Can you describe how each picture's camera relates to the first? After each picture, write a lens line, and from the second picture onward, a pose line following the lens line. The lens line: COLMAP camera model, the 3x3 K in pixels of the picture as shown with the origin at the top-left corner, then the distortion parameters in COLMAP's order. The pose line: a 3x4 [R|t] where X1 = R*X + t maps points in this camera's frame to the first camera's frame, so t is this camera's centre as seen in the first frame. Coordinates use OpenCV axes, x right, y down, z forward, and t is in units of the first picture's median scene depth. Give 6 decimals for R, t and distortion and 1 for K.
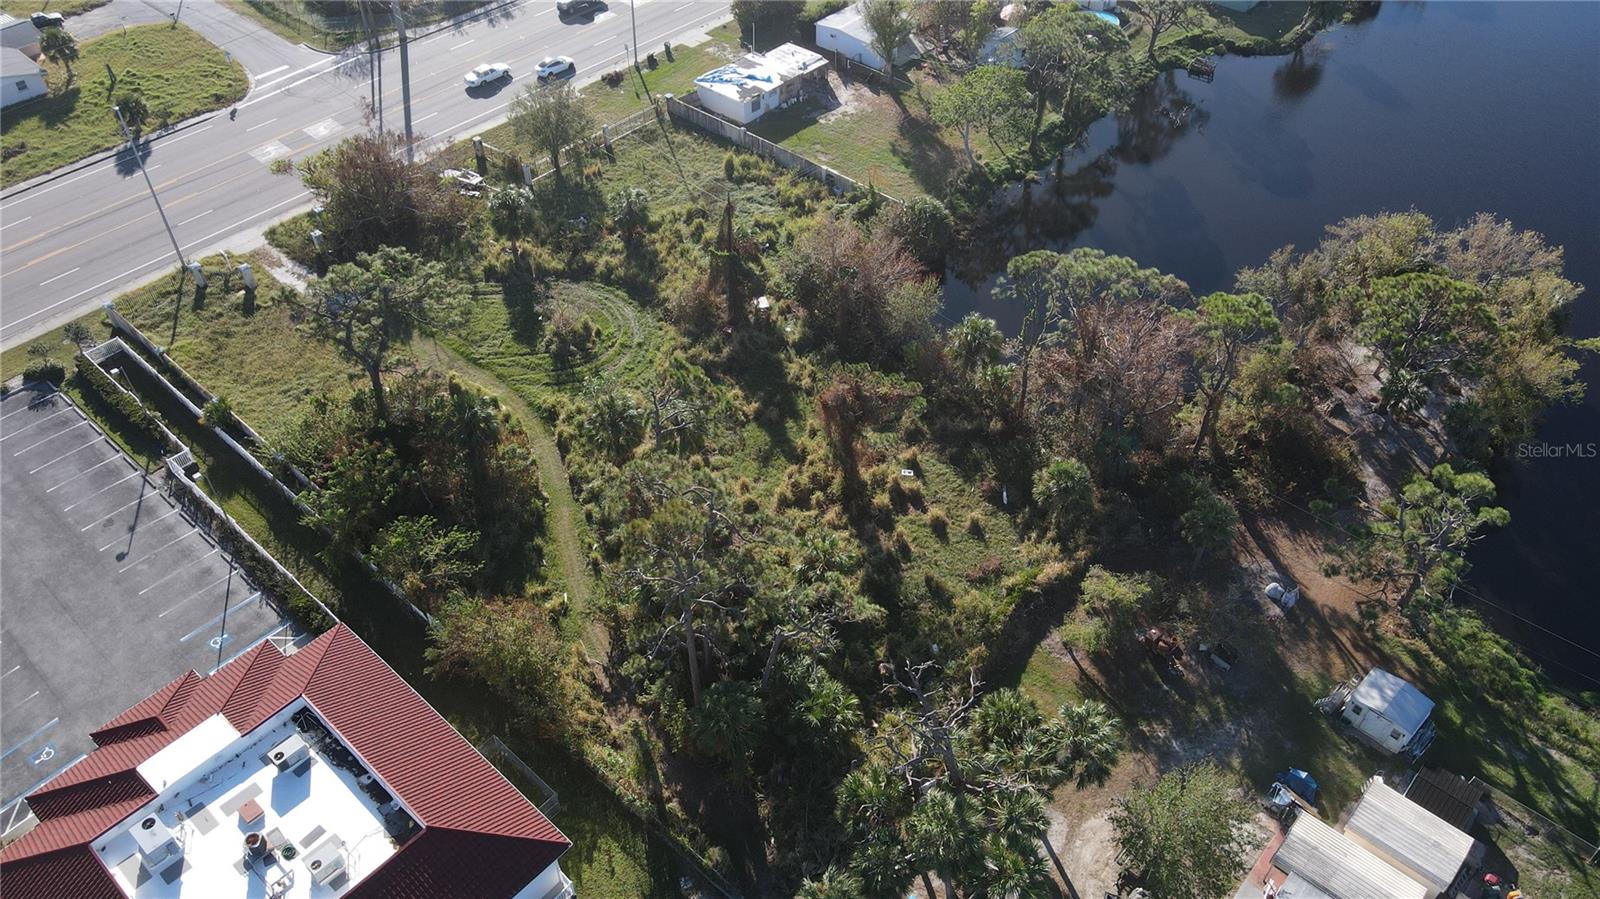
lens RADIAL K [[1188.5, 0, 808.4], [0, 1188.5, 437.9], [0, 0, 1]] dist [-0.002828, 0.031723]
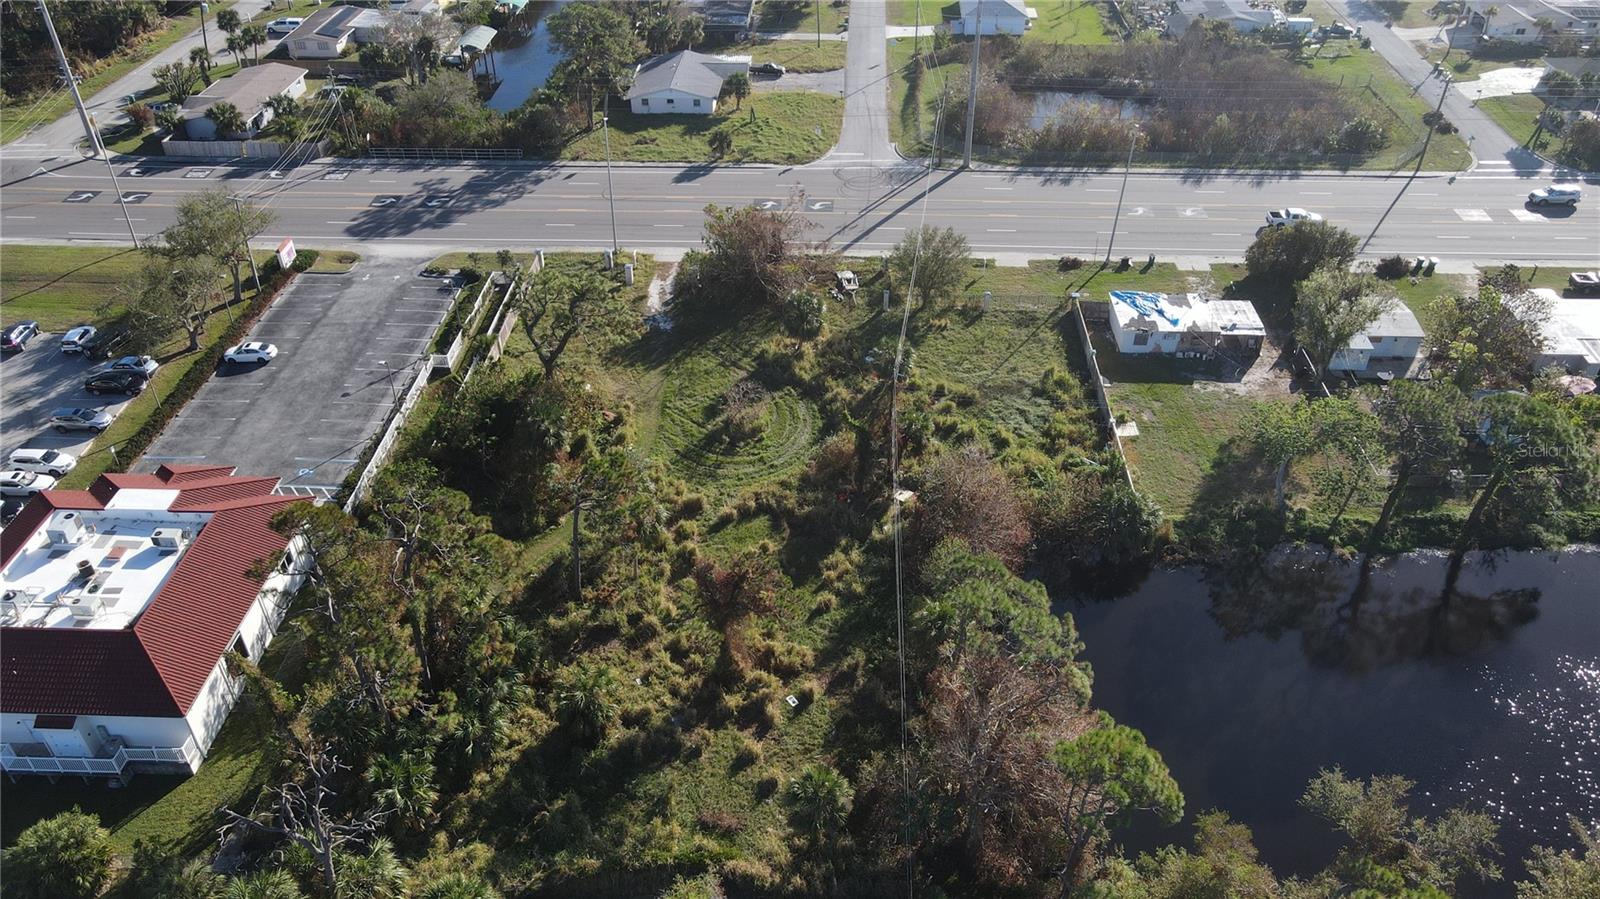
lens RADIAL K [[1188.5, 0, 807.7], [0, 1188.5, 447.5], [0, 0, 1]] dist [-0.002828, 0.031723]
pose [[0.638888, 0.455398, -0.620028, 0.476556], [-0.526360, 0.846546, 0.079400, -0.179534], [0.561042, 0.275630, 0.780551, 0.207895]]
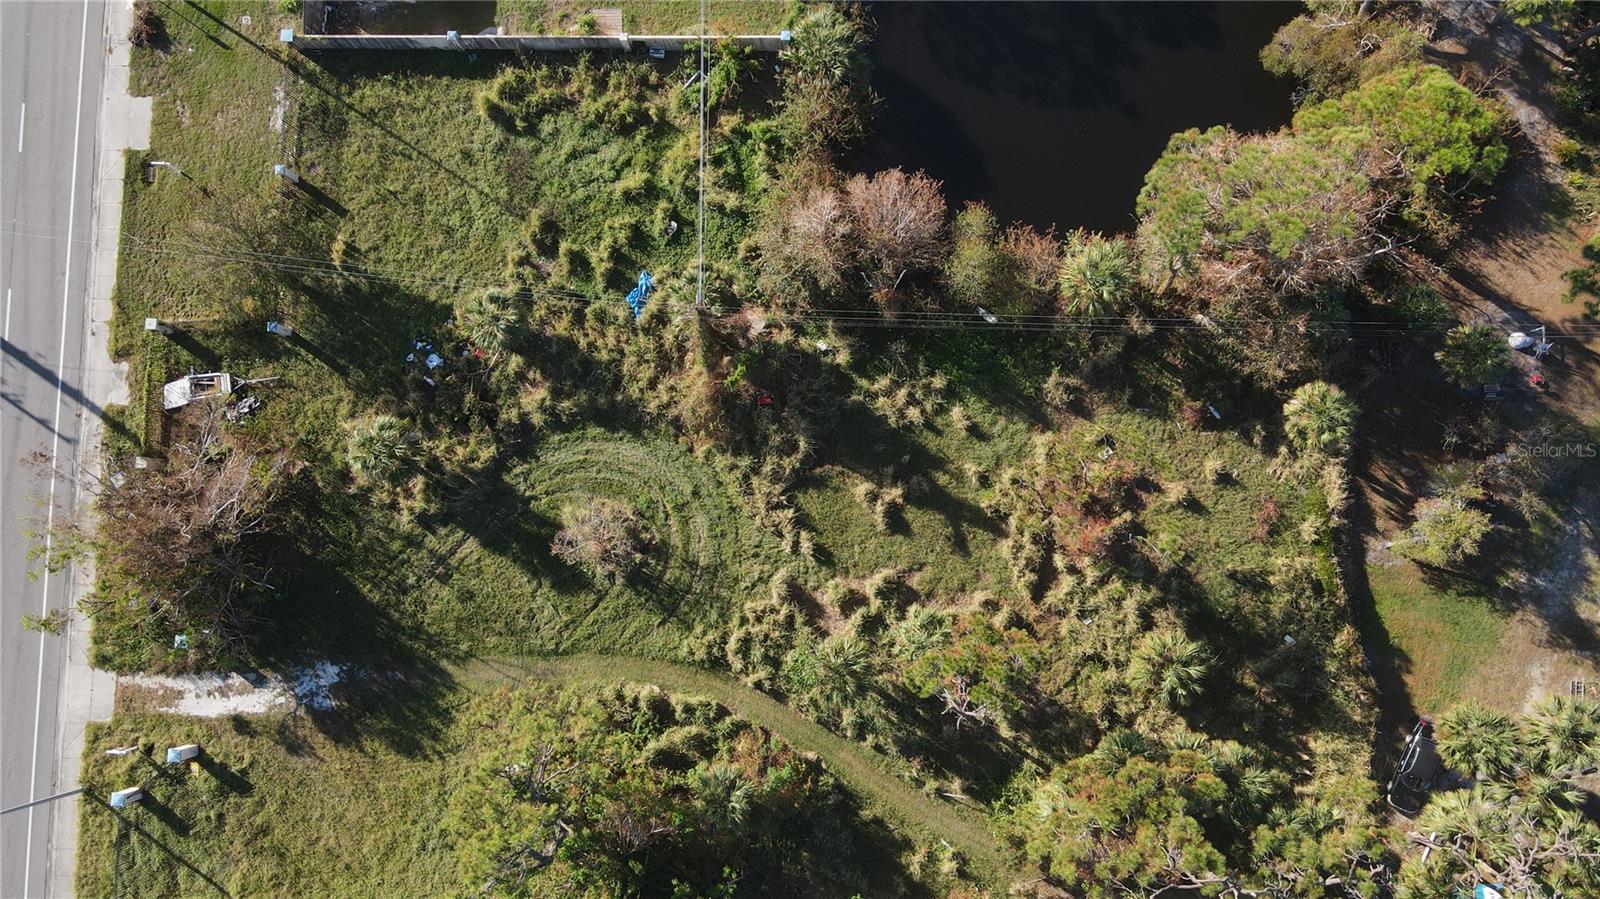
lens RADIAL K [[1188.5, 0, 791.6], [0, 1188.5, 443.5], [0, 0, 1]] dist [-0.002828, 0.031723]
pose [[0.758798, -0.651141, 0.015525, -0.081198], [0.479224, 0.574281, 0.663736, -0.548589], [-0.441102, -0.496202, 0.747806, 0.392962]]
